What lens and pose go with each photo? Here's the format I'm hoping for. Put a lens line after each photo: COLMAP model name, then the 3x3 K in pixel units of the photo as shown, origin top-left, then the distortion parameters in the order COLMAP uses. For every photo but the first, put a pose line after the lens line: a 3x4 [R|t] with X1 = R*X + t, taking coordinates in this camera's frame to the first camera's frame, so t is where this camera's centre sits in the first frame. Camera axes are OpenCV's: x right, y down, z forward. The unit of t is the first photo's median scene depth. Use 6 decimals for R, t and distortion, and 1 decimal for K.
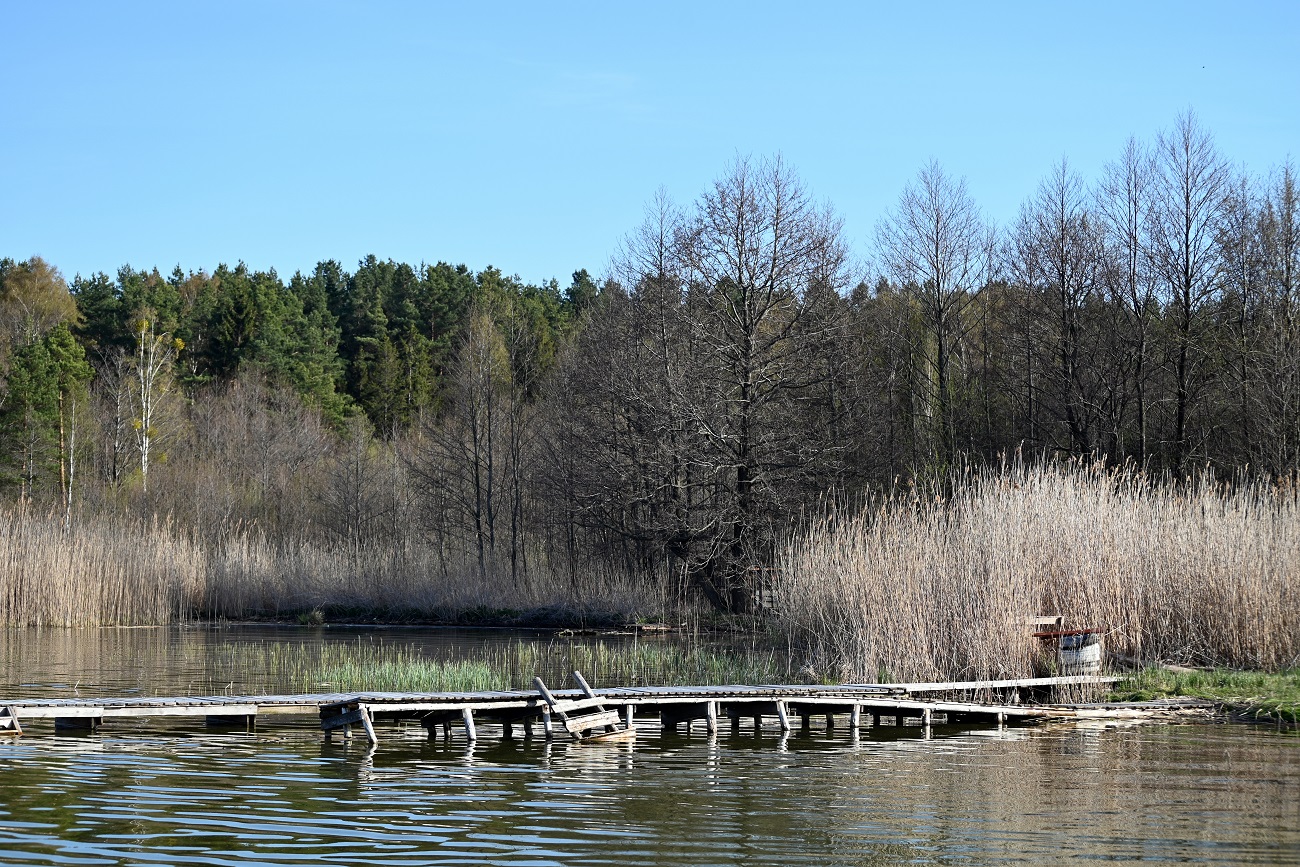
lens RADIAL K [[2685.4, 0, 650.0], [0, 2685.4, 433.5], [0, 0, 1]] dist [-0.075642, 0.052864]
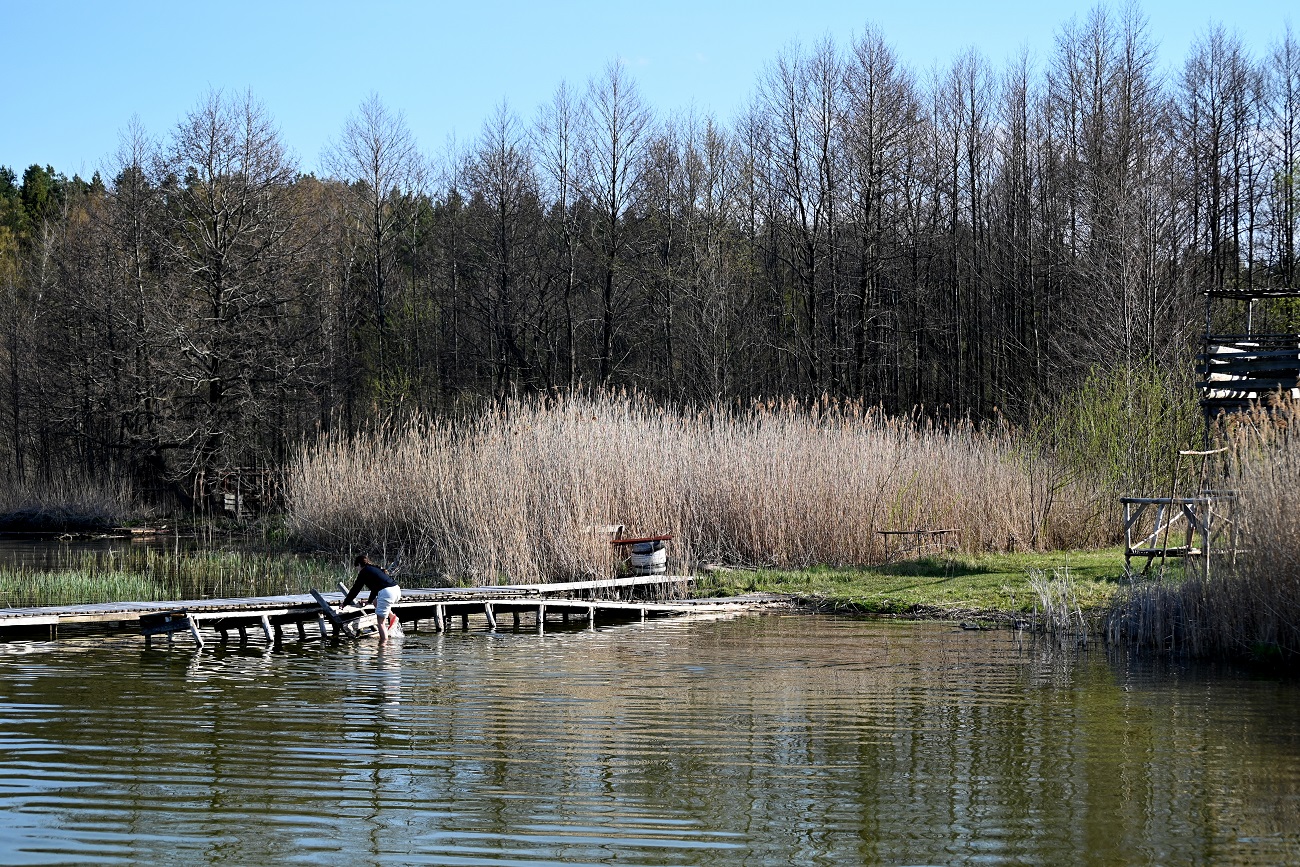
lens RADIAL K [[2804.0, 0, 650.0], [0, 2804.0, 433.5], [0, 0, 1]] dist [-0.023413, 0.027180]
pose [[0.958606, -0.003081, 0.284719, -0.238846], [-0.009942, 0.998969, 0.044284, -0.035705], [-0.284562, -0.045282, 0.957588, -0.252323]]
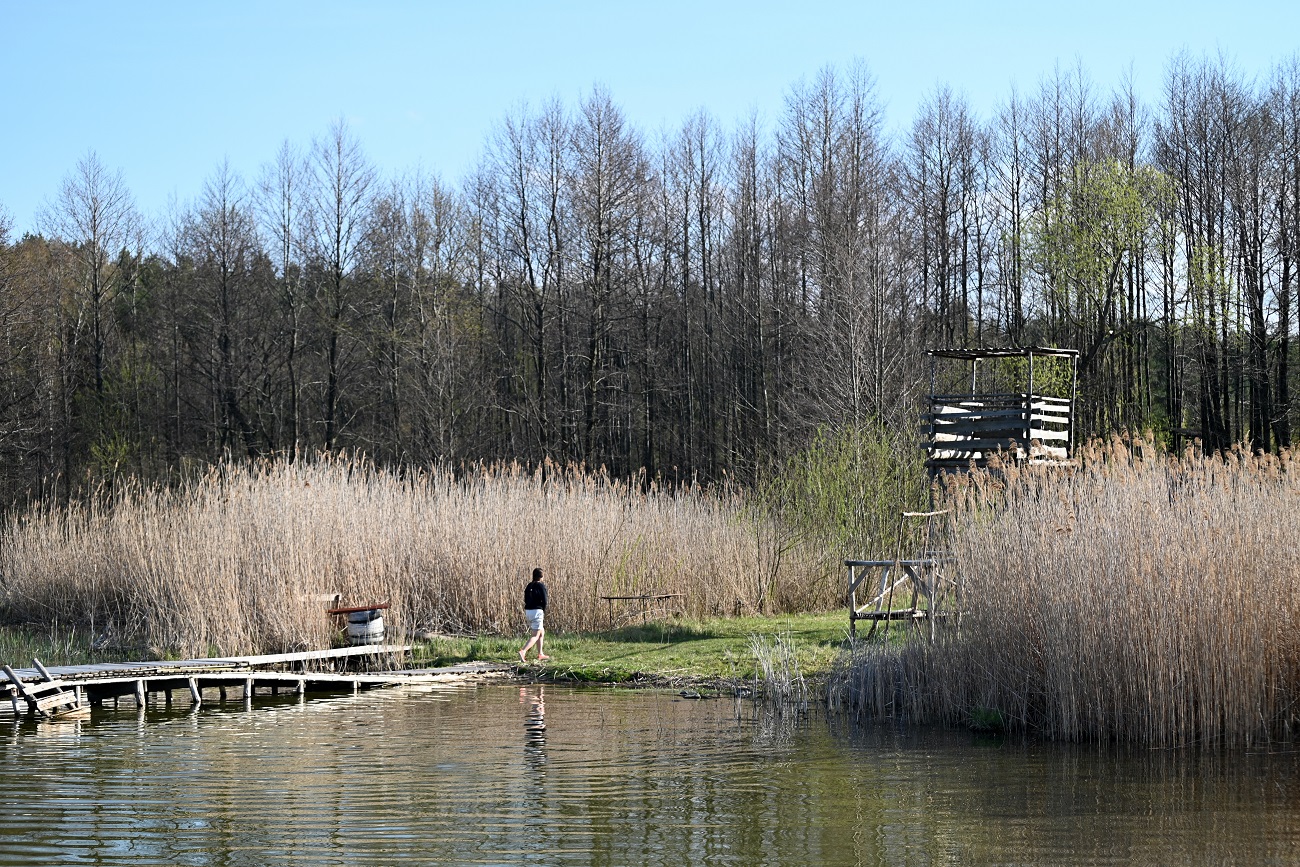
lens RADIAL K [[2804.0, 0, 650.0], [0, 2804.0, 433.5], [0, 0, 1]] dist [-0.023413, 0.027180]
pose [[0.928808, -0.002931, 0.370550, -0.215222], [-0.005570, 0.999745, 0.021868, -0.036257], [-0.370520, -0.022375, 0.928555, -0.225357]]
